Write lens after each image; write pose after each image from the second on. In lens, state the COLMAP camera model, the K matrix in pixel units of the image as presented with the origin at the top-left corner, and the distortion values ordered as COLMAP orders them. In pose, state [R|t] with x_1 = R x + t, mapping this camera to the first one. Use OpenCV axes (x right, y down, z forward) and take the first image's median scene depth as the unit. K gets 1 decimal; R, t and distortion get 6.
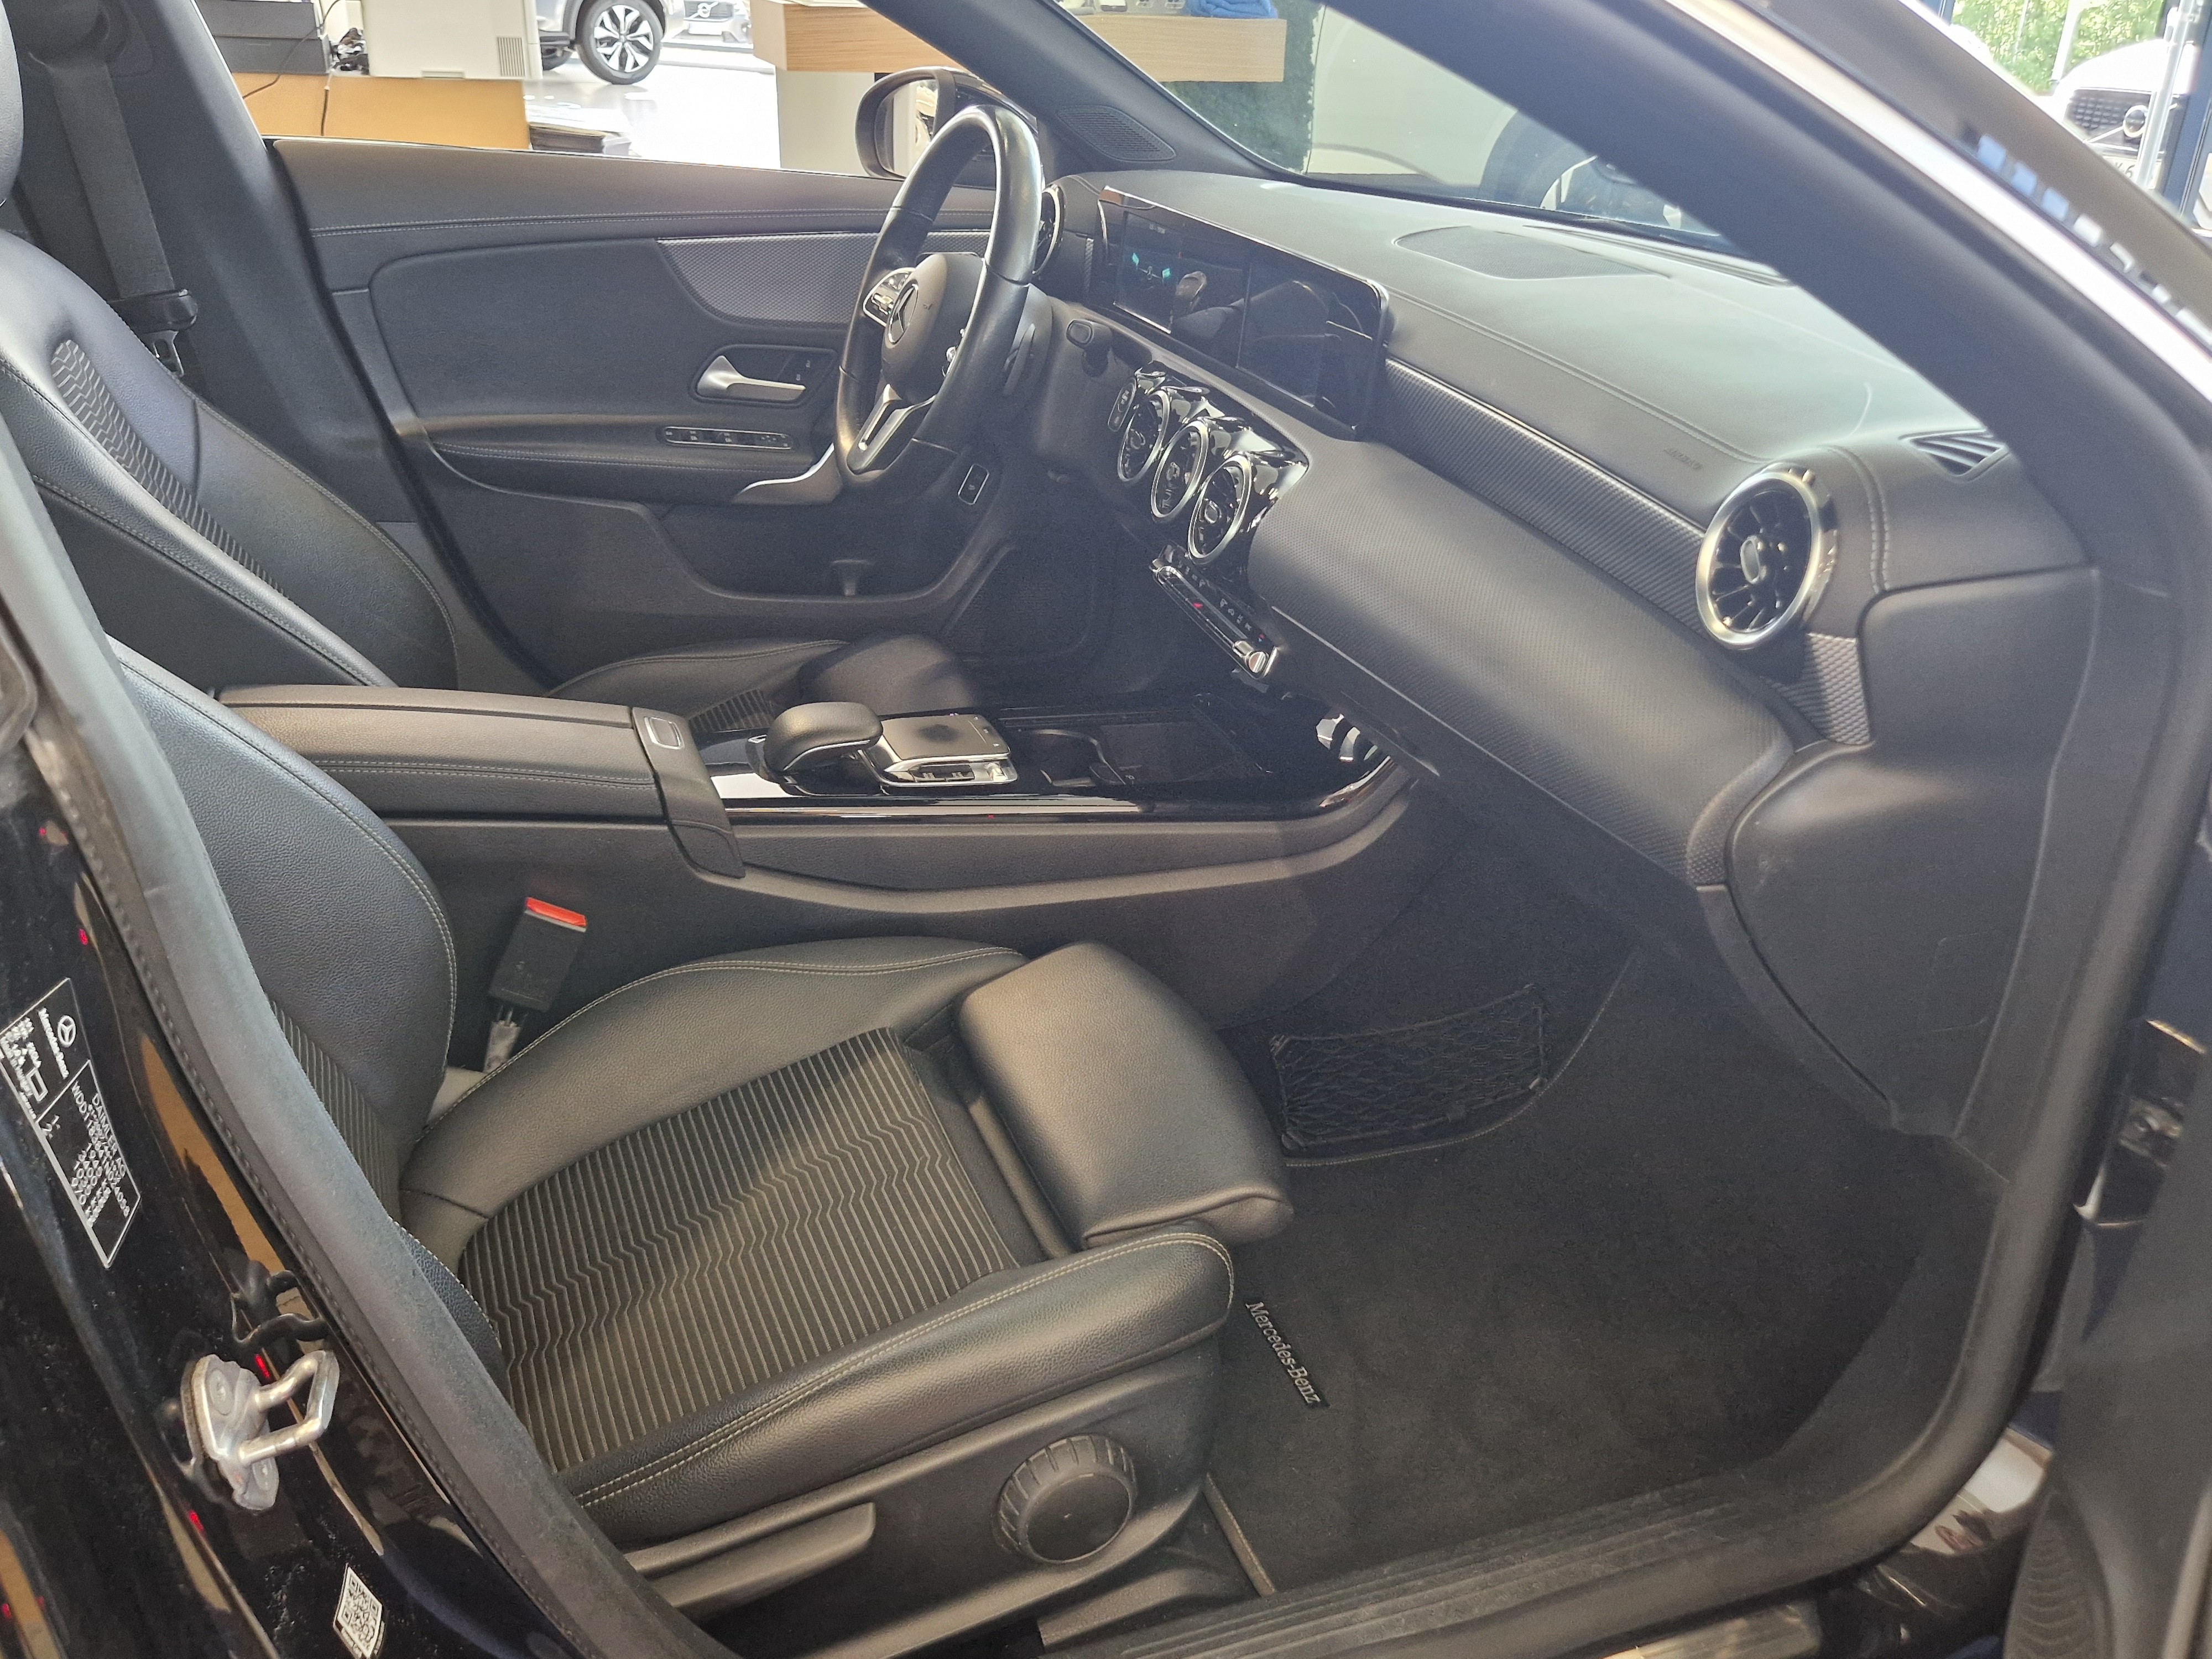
lens RADIAL K [[1842.6, 0, 1106.0], [0, 1842.6, 829.5], [0, 0, 1]] dist [0.034466, -0.018458]
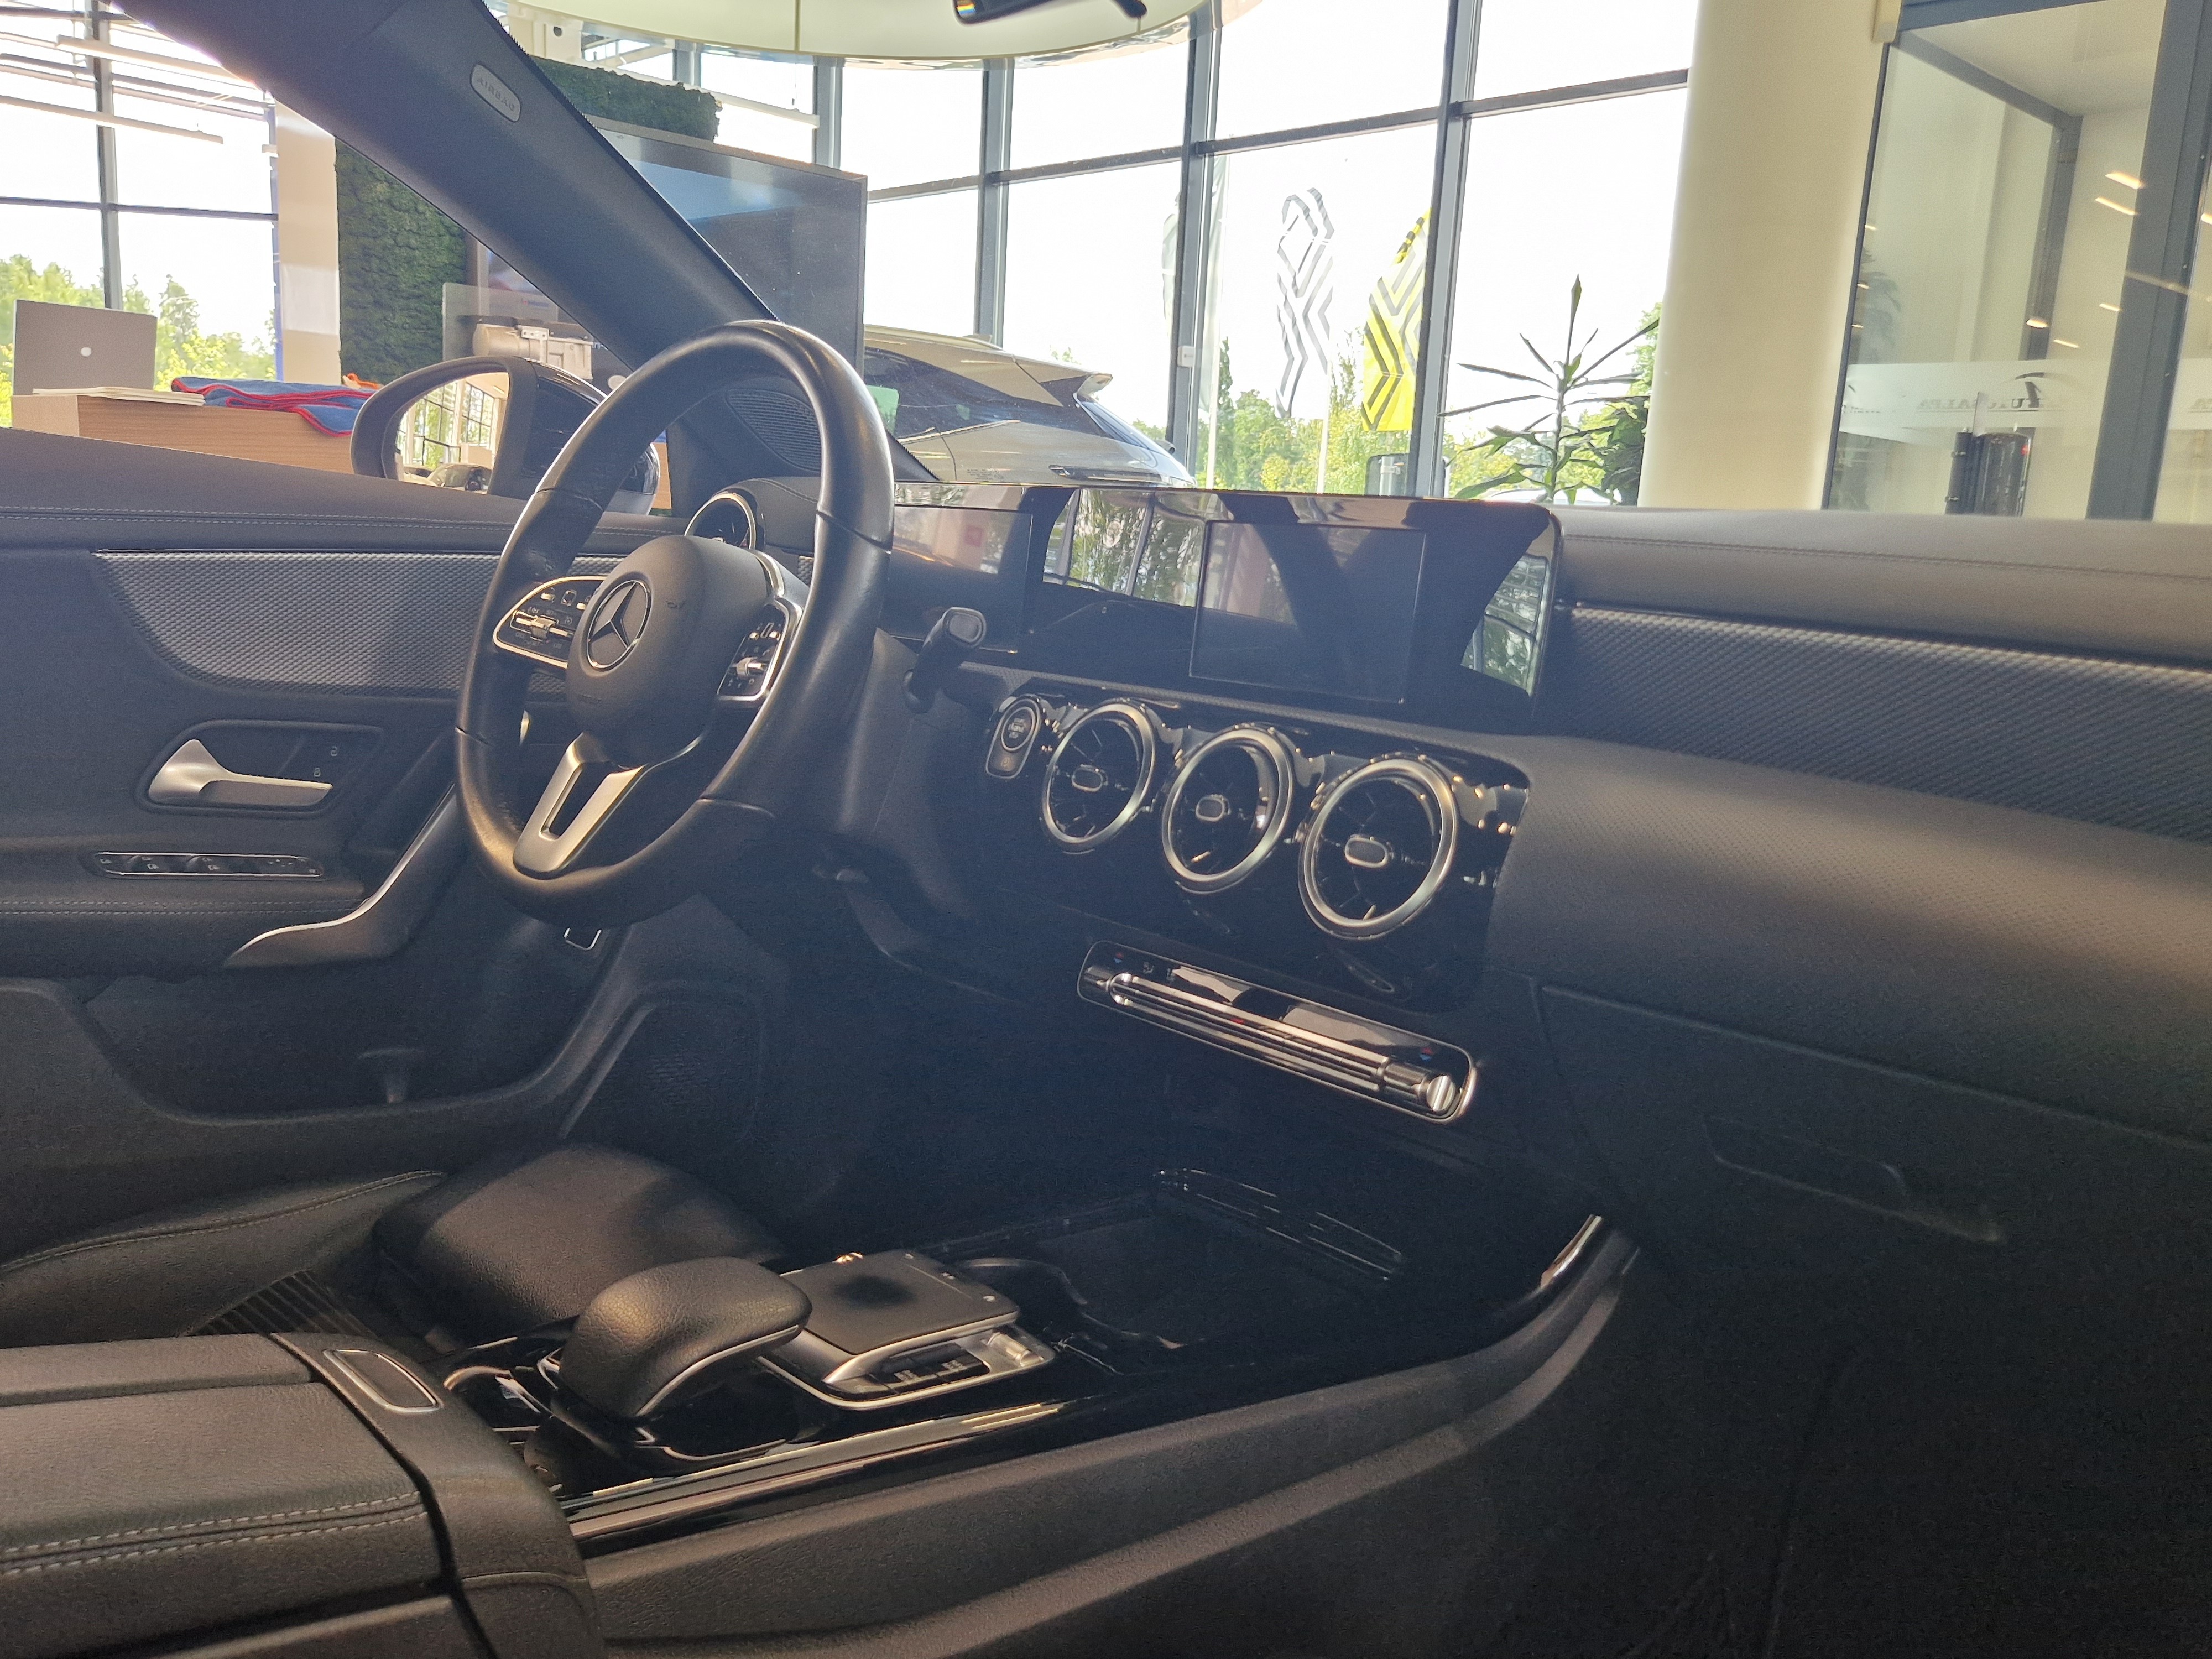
lens RADIAL K [[1826.6, 0, 1094.0], [0, 1826.6, 793.9], [0, 0, 1]] dist [0.014625, 0.001287]
pose [[0.909875, -0.035814, 0.413335, -0.206364], [0.151008, 0.956519, -0.249535, -0.040283], [-0.386426, 0.289462, 0.875721, 0.373616]]
